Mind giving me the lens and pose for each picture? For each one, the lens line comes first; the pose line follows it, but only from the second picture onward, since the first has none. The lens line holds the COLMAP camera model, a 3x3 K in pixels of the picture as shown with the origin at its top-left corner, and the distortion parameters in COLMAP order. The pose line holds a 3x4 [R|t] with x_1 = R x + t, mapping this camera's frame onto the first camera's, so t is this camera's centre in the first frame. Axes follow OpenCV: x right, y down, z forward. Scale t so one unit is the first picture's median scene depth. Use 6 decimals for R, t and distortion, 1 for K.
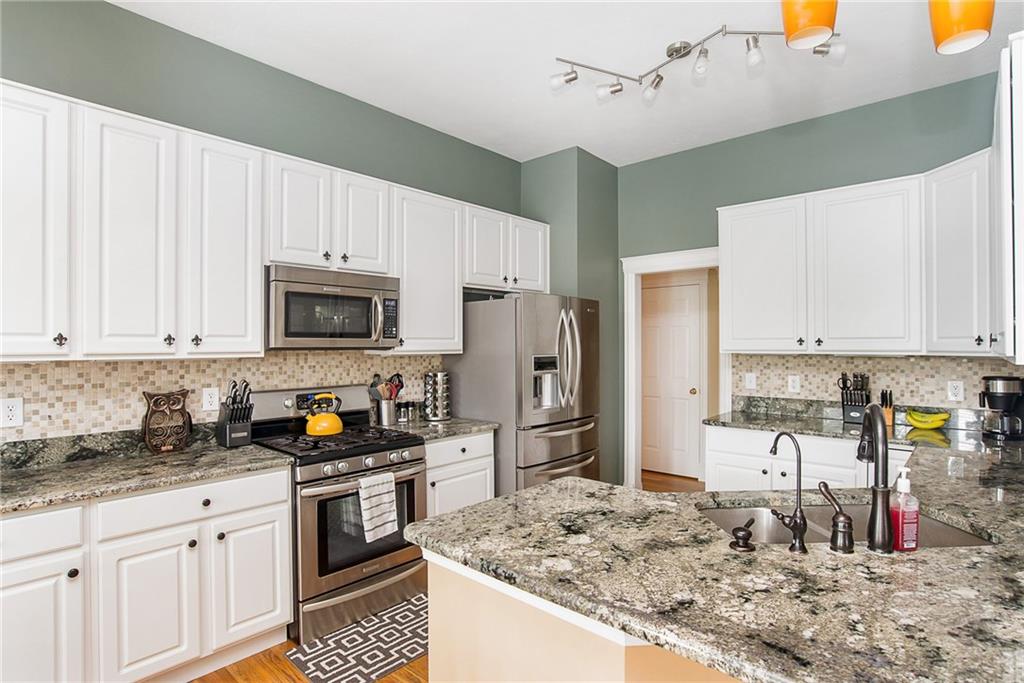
lens RADIAL K [[527.0, 0, 511.7], [0, 527.0, 340.4], [0, 0, 1]] dist [-0.051283, 0.023068]
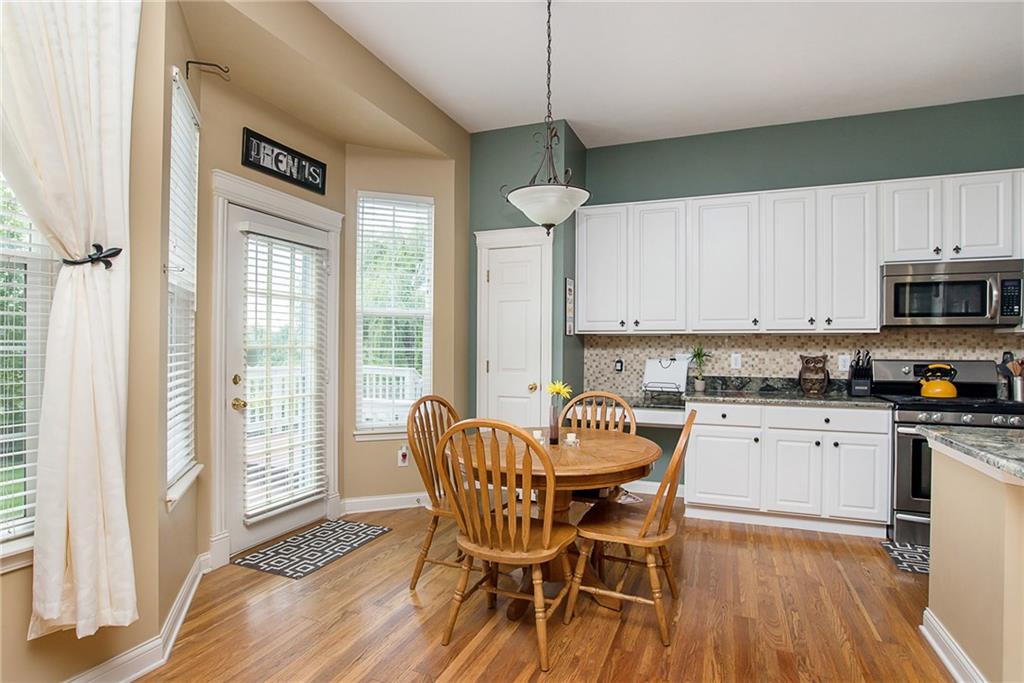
lens RADIAL K [[527.0, 0, 519.1], [0, 527.0, 348.5], [0, 0, 1]] dist [-0.051283, 0.023068]
pose [[0.355626, 0.004313, -0.934618, 0.404034], [0.000387, 0.999989, 0.004761, 0.058498], [0.934628, -0.002055, 0.355621, -0.326953]]
